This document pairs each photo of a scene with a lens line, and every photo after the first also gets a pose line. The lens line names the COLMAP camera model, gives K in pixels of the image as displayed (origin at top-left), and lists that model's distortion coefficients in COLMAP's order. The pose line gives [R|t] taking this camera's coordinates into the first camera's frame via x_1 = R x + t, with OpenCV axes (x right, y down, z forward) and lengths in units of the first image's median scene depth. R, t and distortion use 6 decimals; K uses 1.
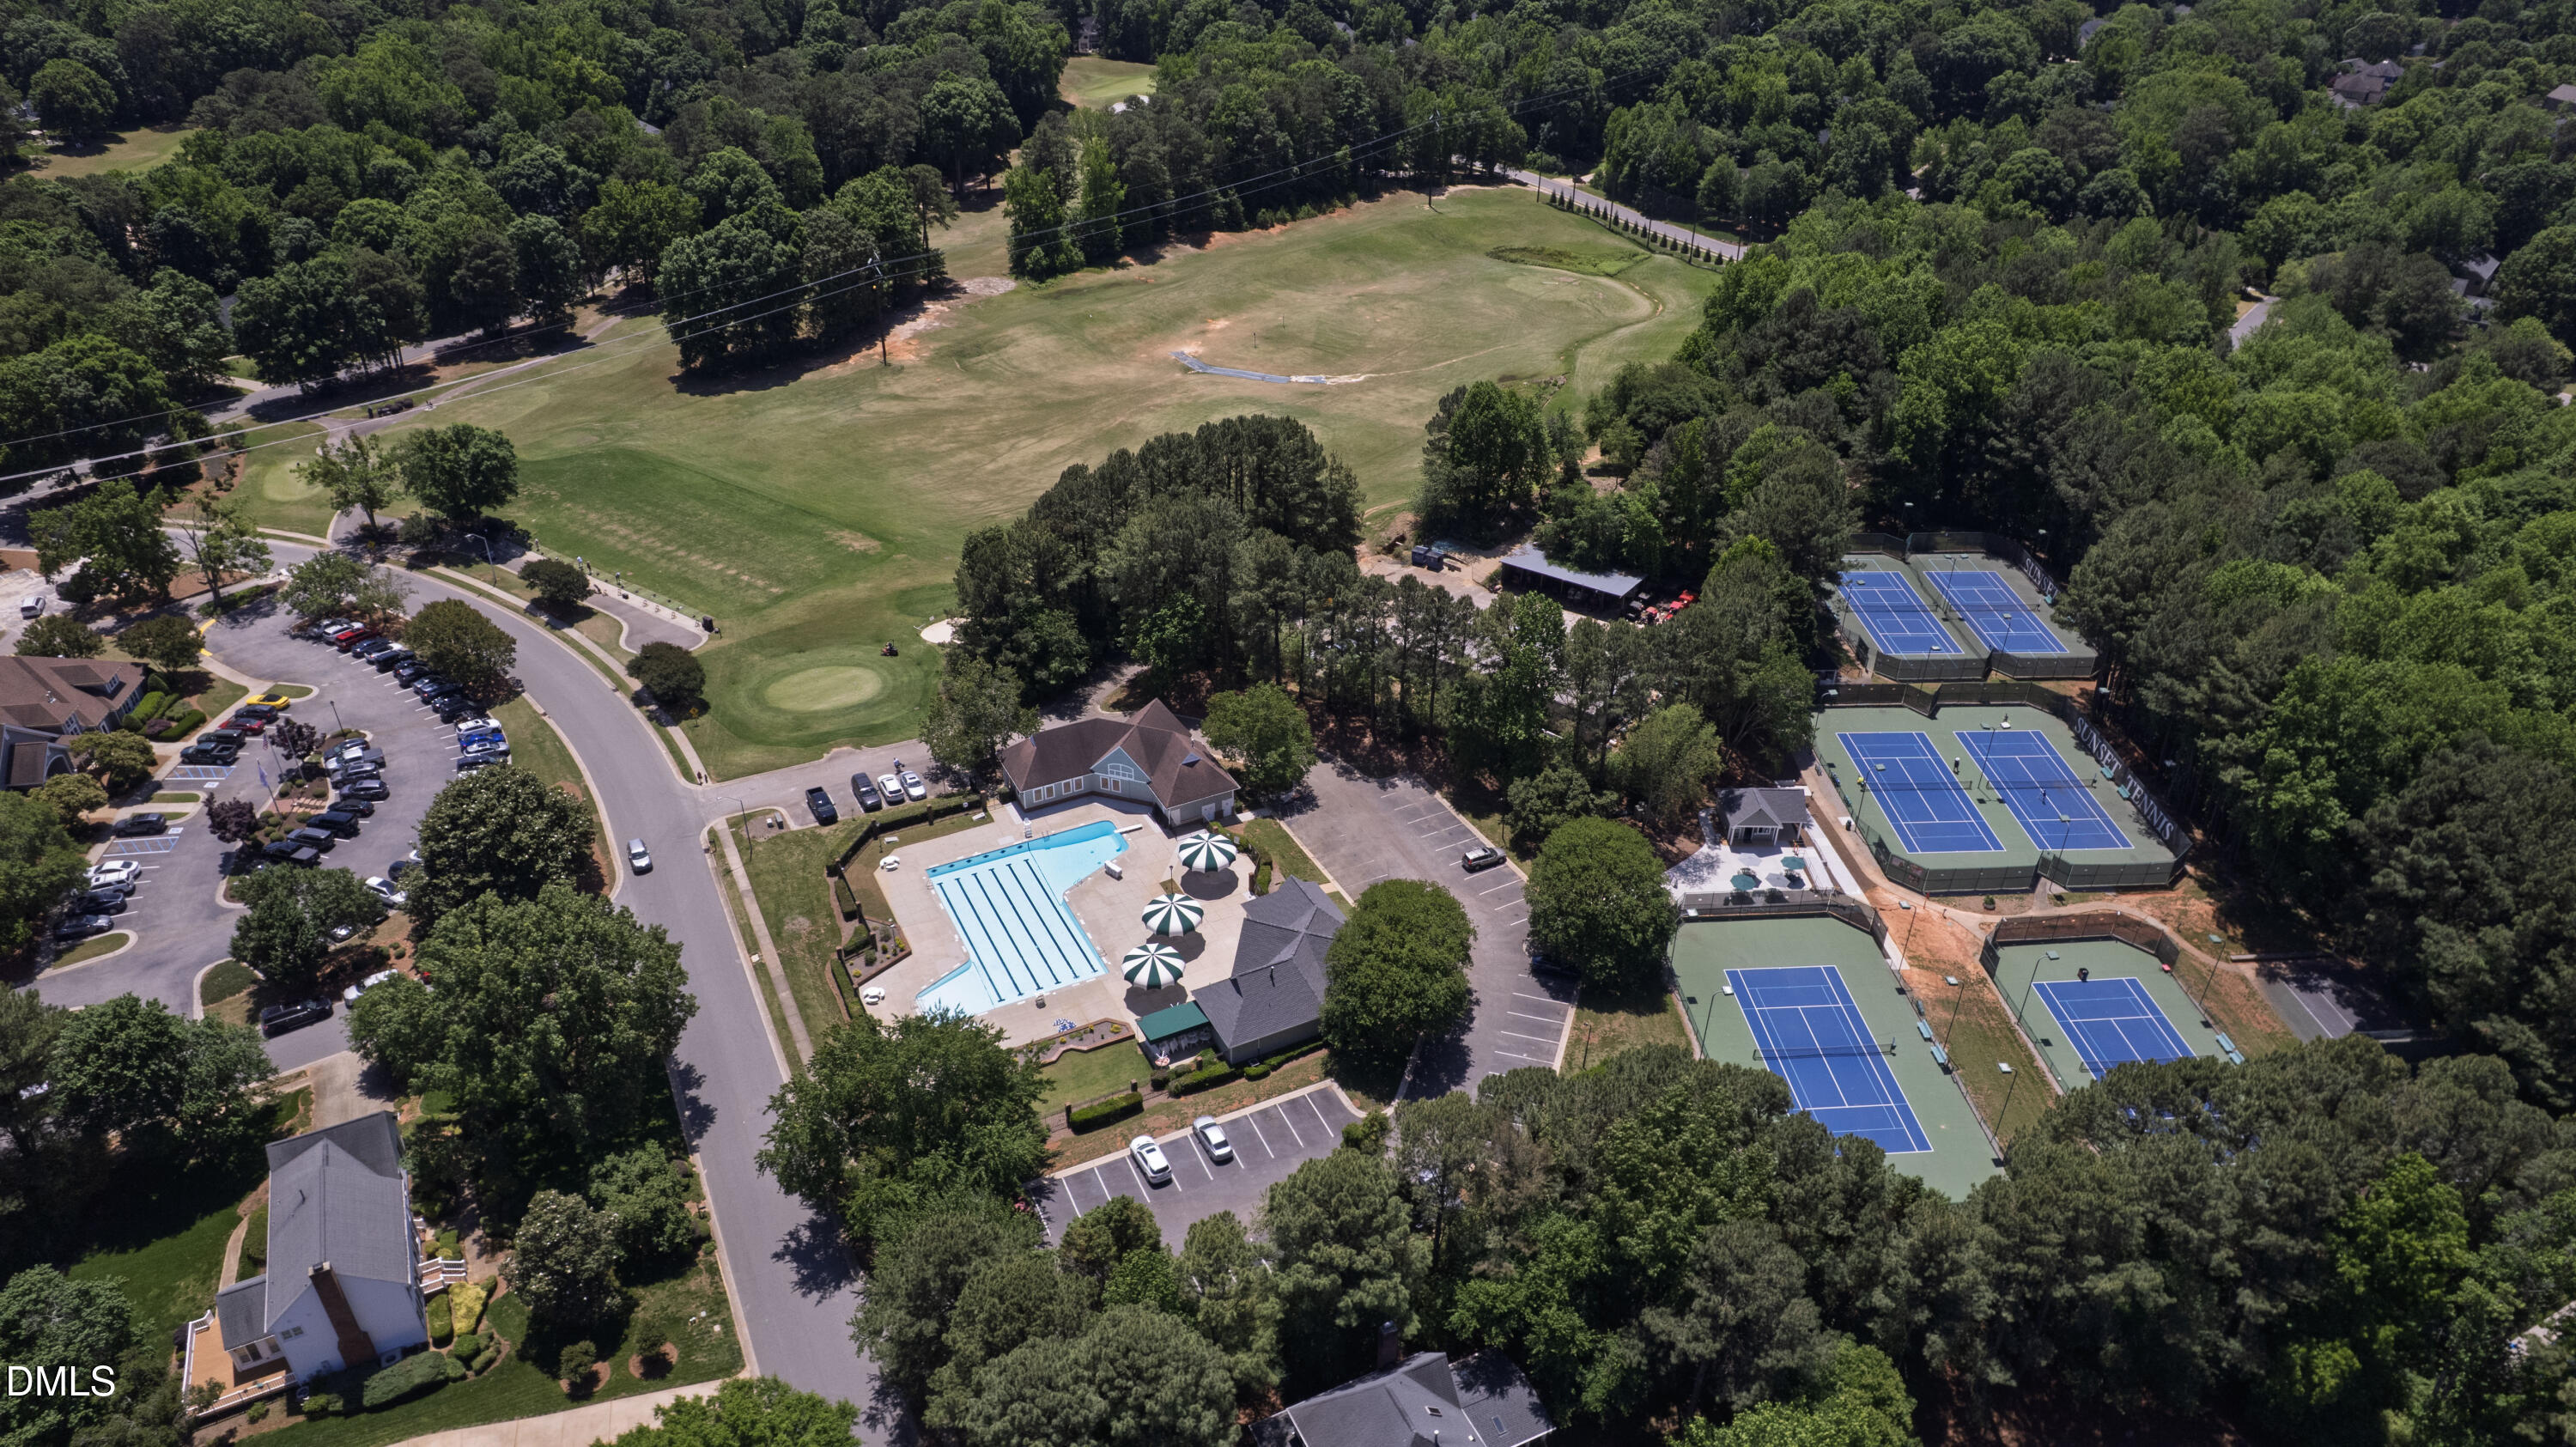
lens RADIAL K [[1648.2, 0, 1288.0], [0, 1648.2, 723.5], [0, 0, 1]] dist [-0.083889, 0.074273]
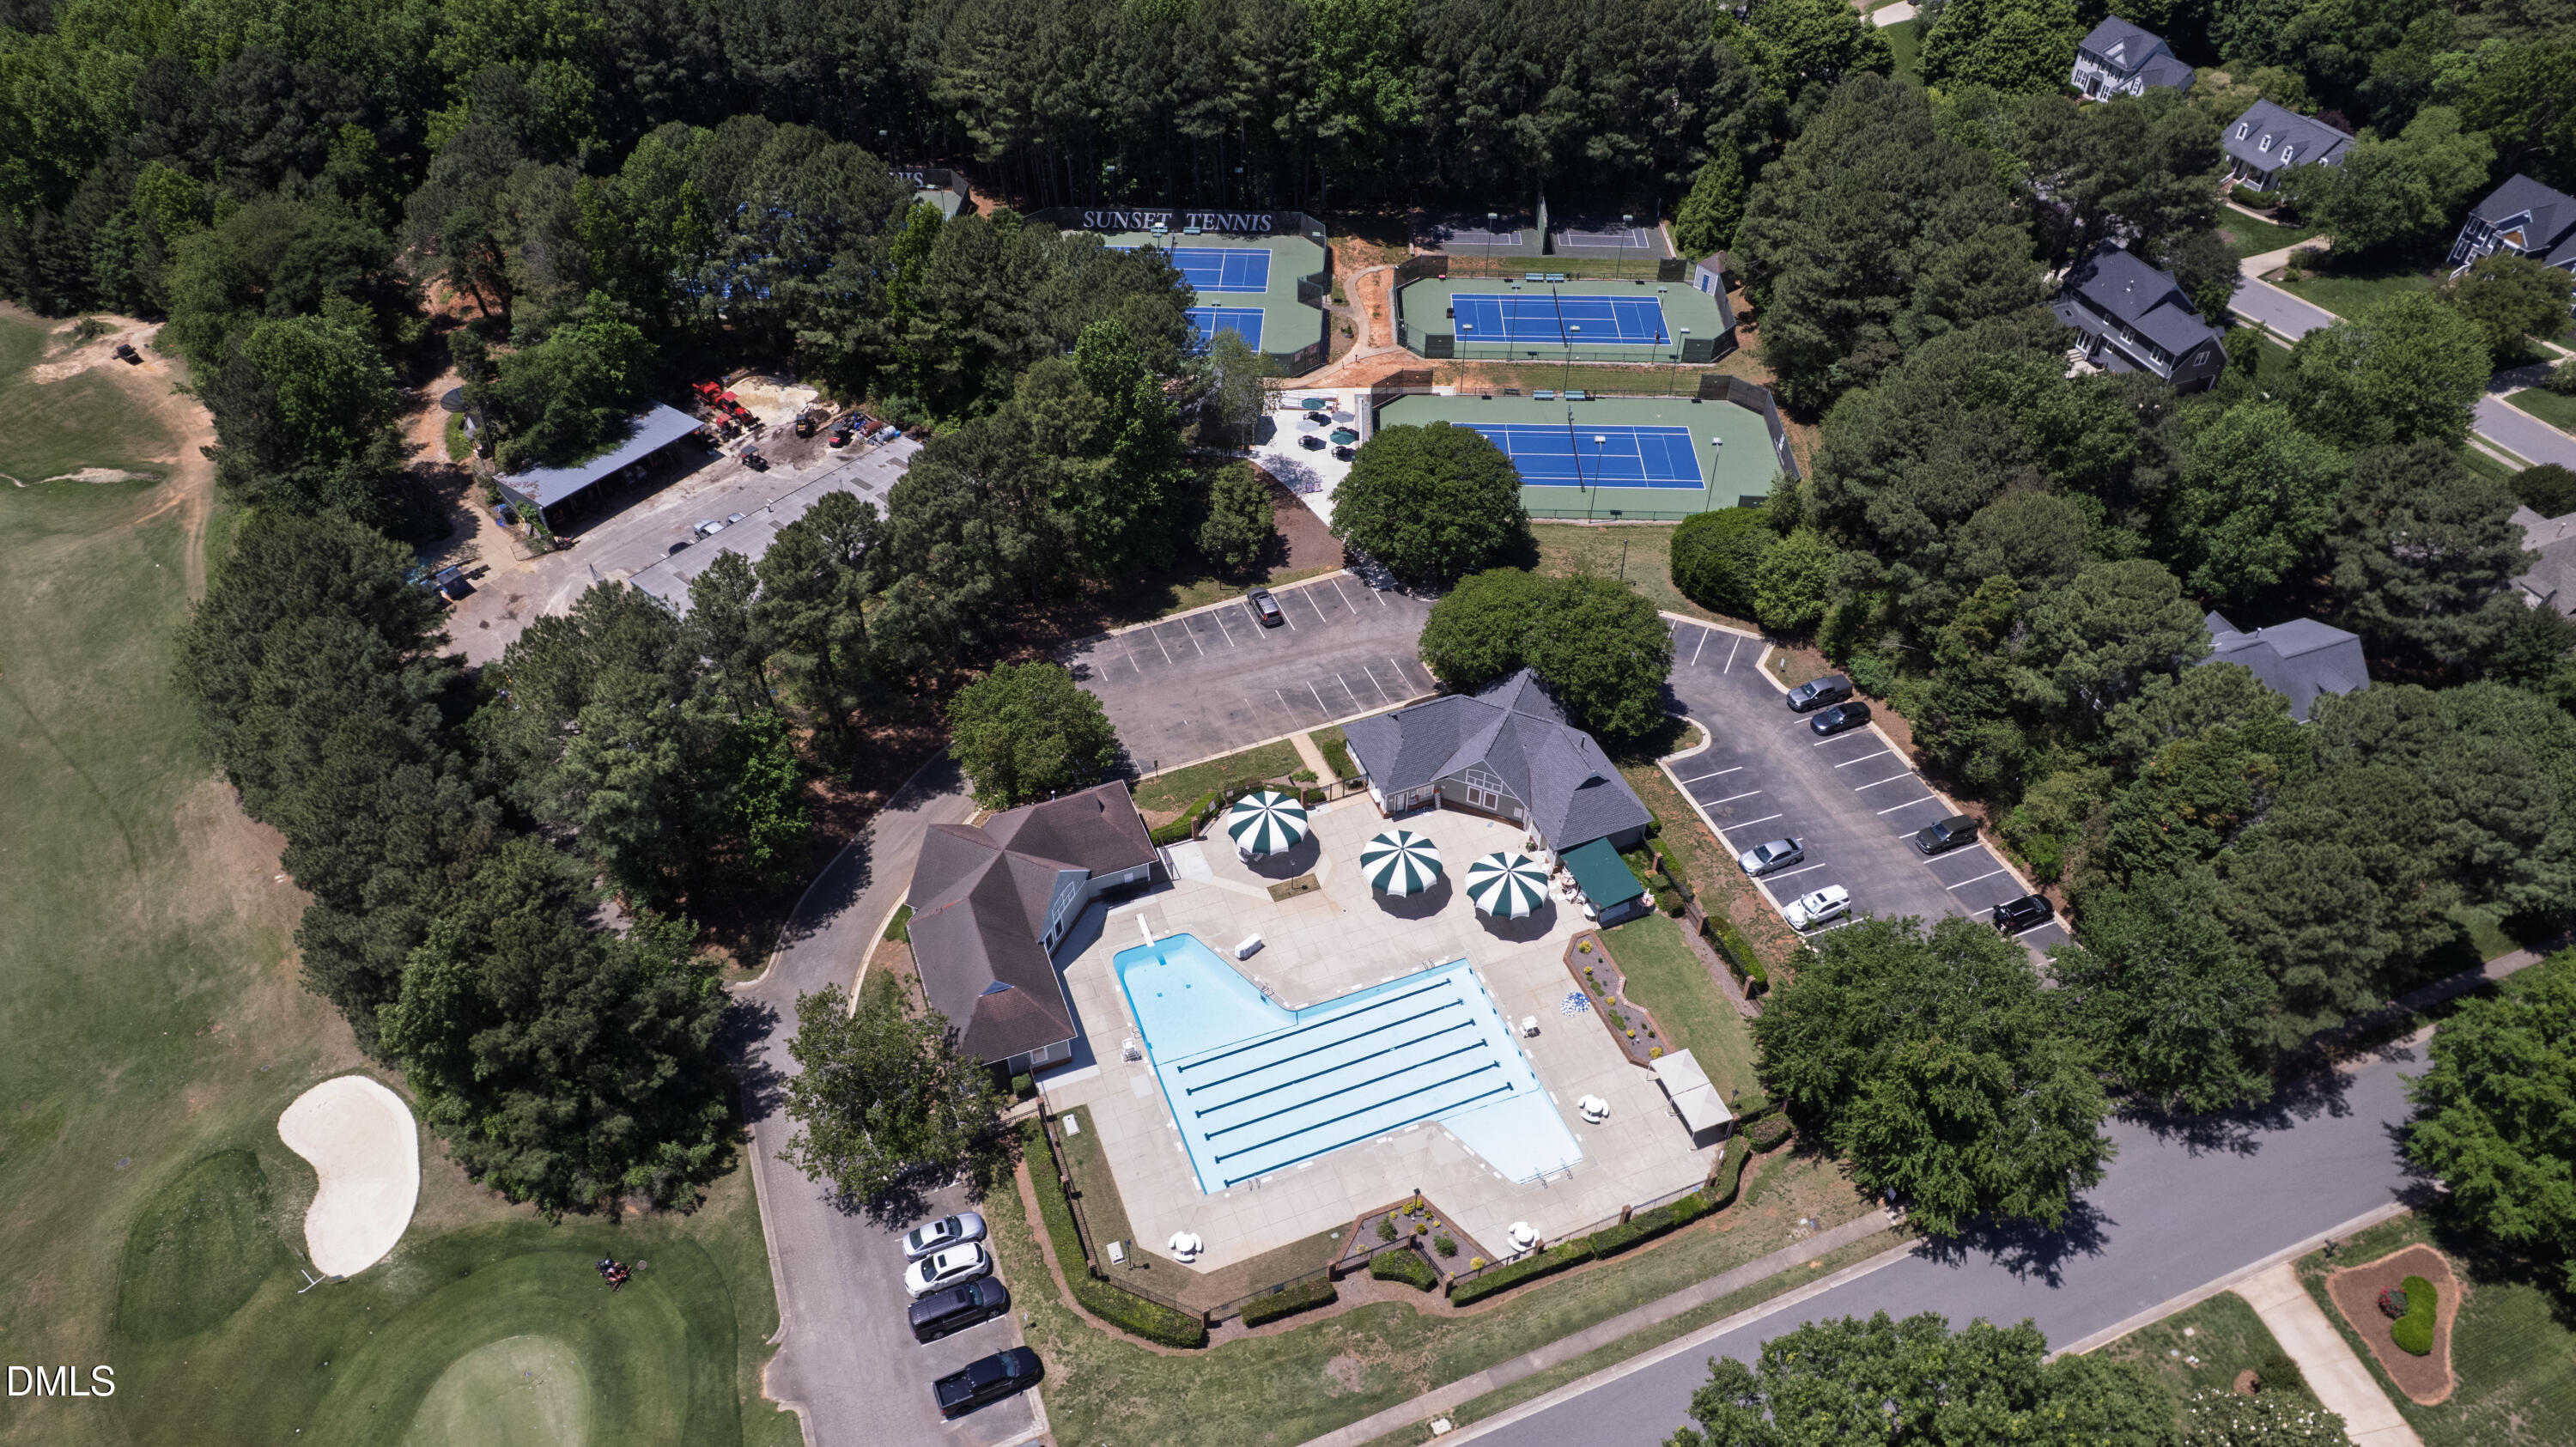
lens RADIAL K [[1648.2, 0, 1288.0], [0, 1648.2, 723.5], [0, 0, 1]] dist [-0.083889, 0.074273]
pose [[0.095323, -0.682994, 0.724177, -0.423487], [0.529416, 0.650856, 0.544156, -0.263964], [-0.842990, 0.331520, 0.423629, 0.526491]]
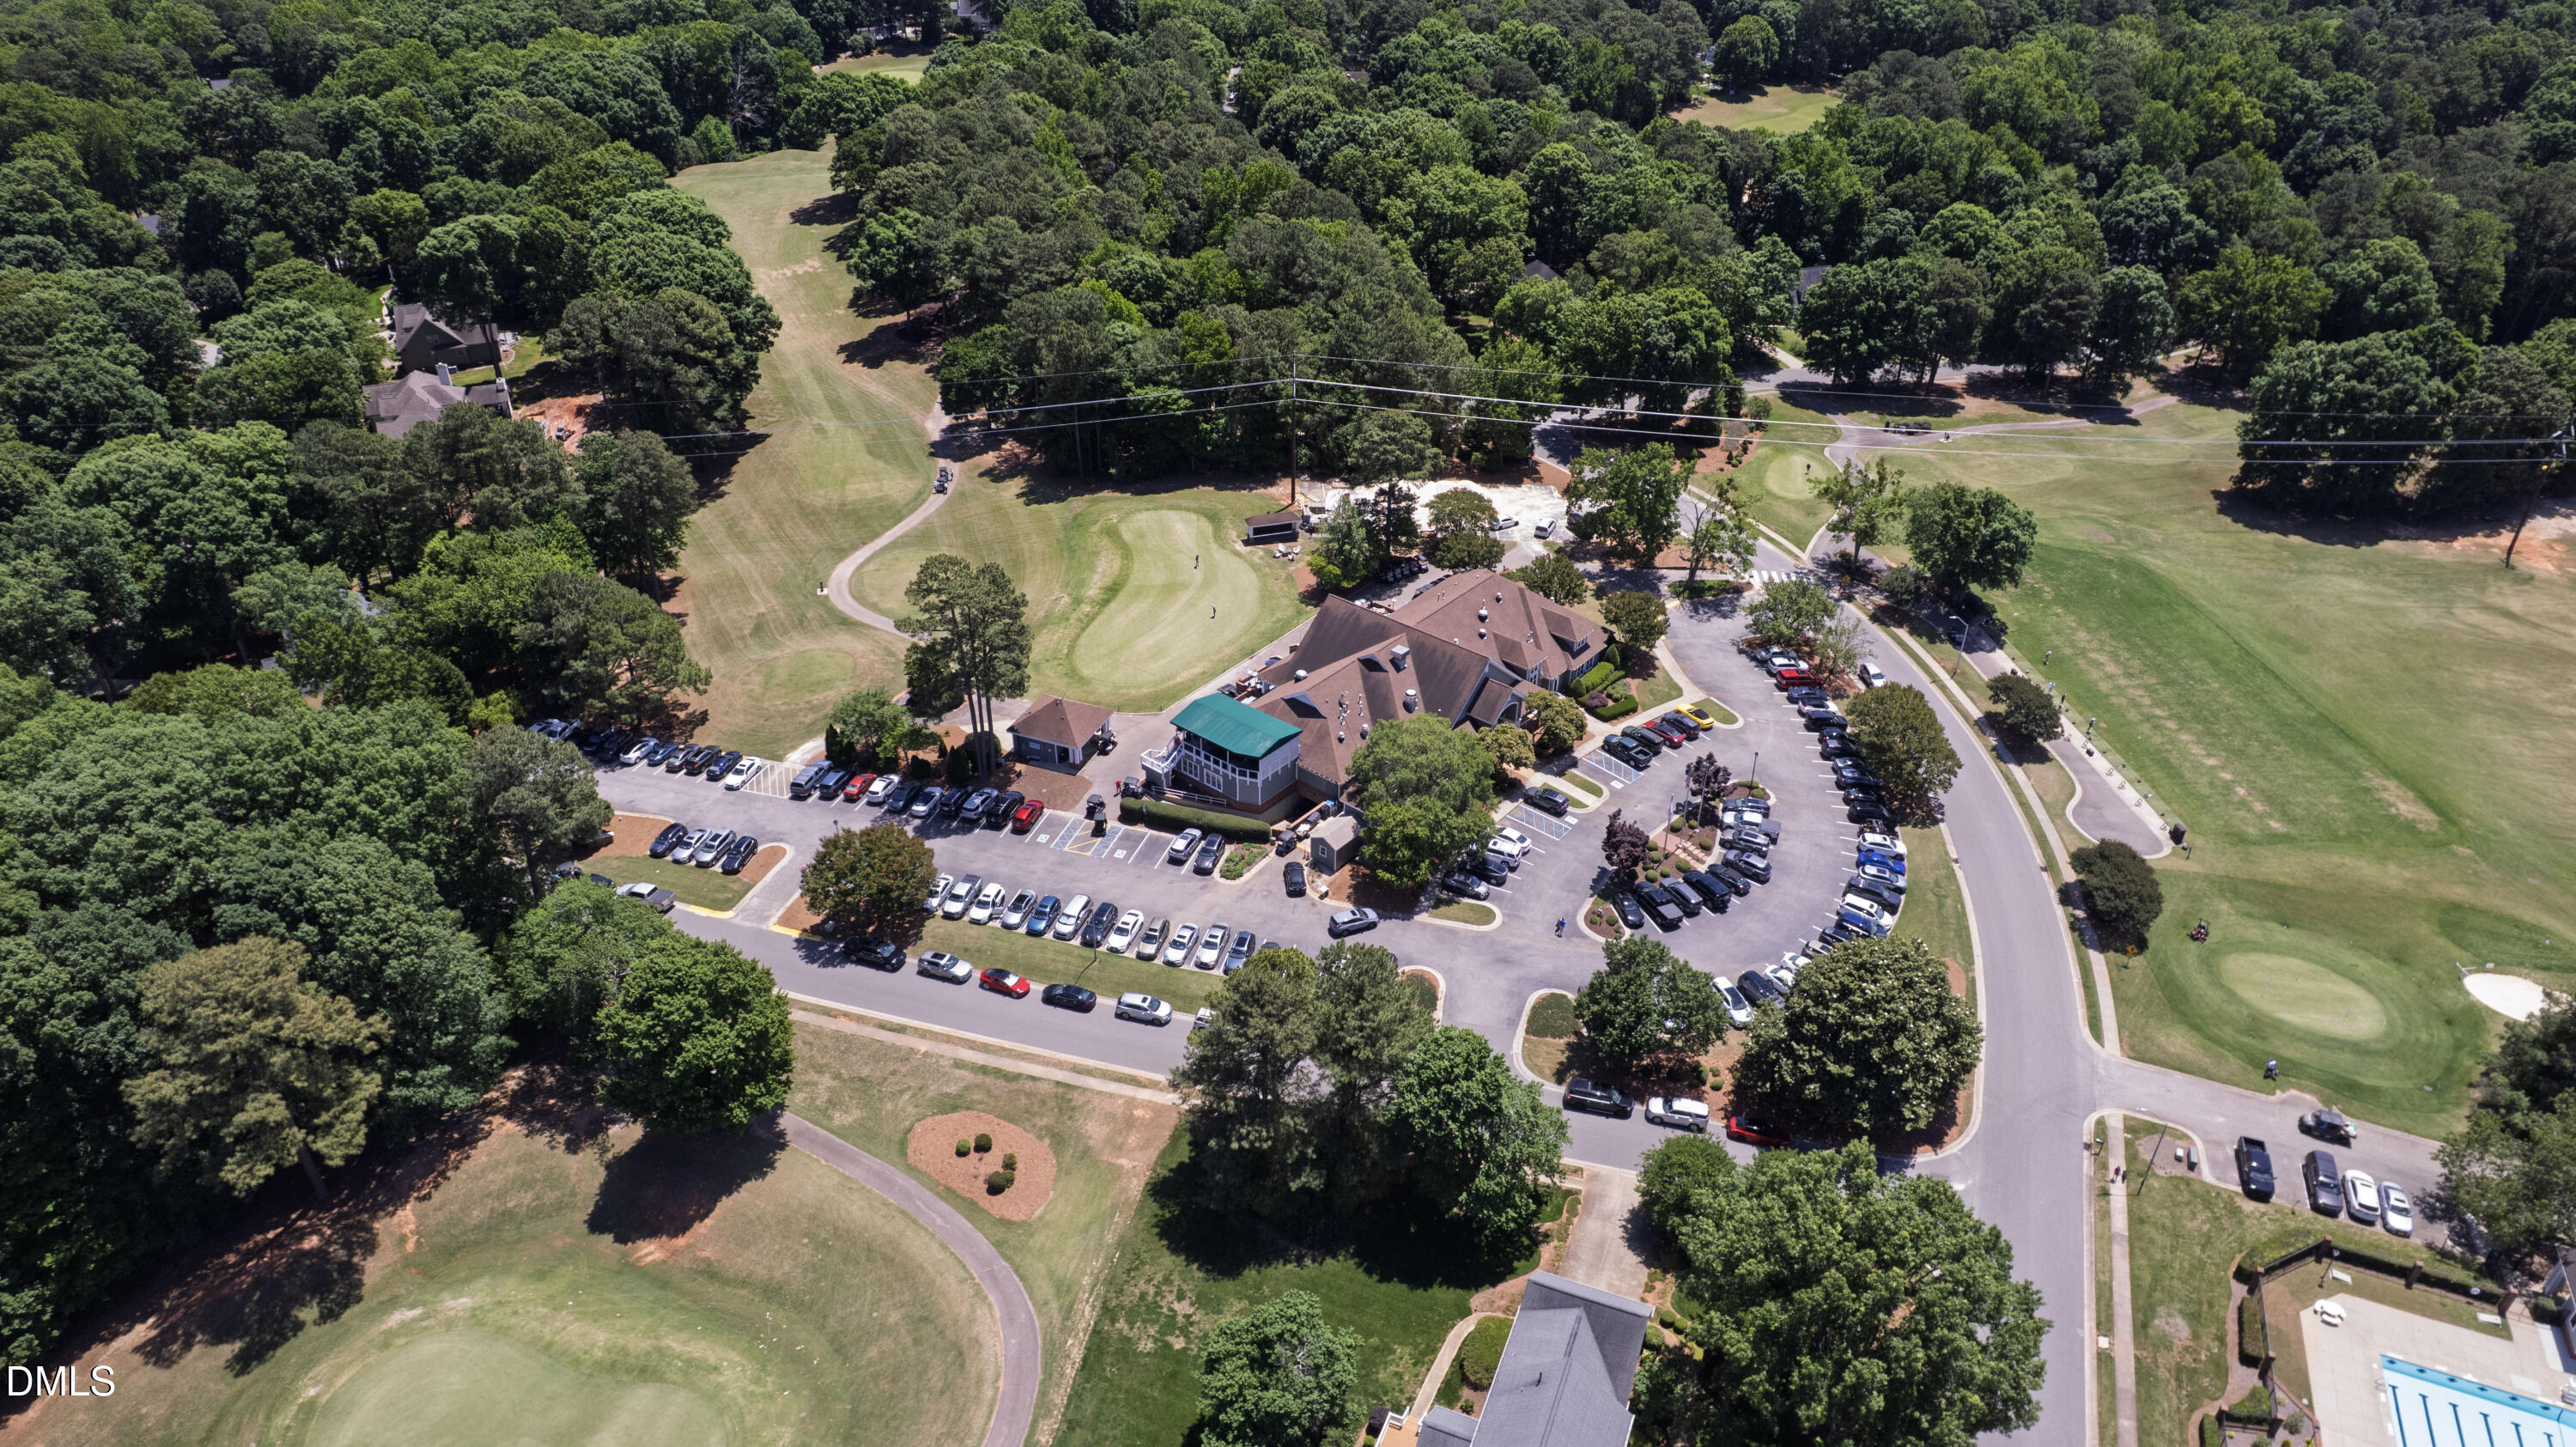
lens RADIAL K [[1648.2, 0, 1288.0], [0, 1648.2, 723.5], [0, 0, 1]] dist [-0.083889, 0.074273]
pose [[0.653603, 0.405772, -0.638868, -0.155287], [-0.404689, 0.900693, 0.158046, -0.058725], [0.639555, 0.155243, 0.752907, 0.109569]]
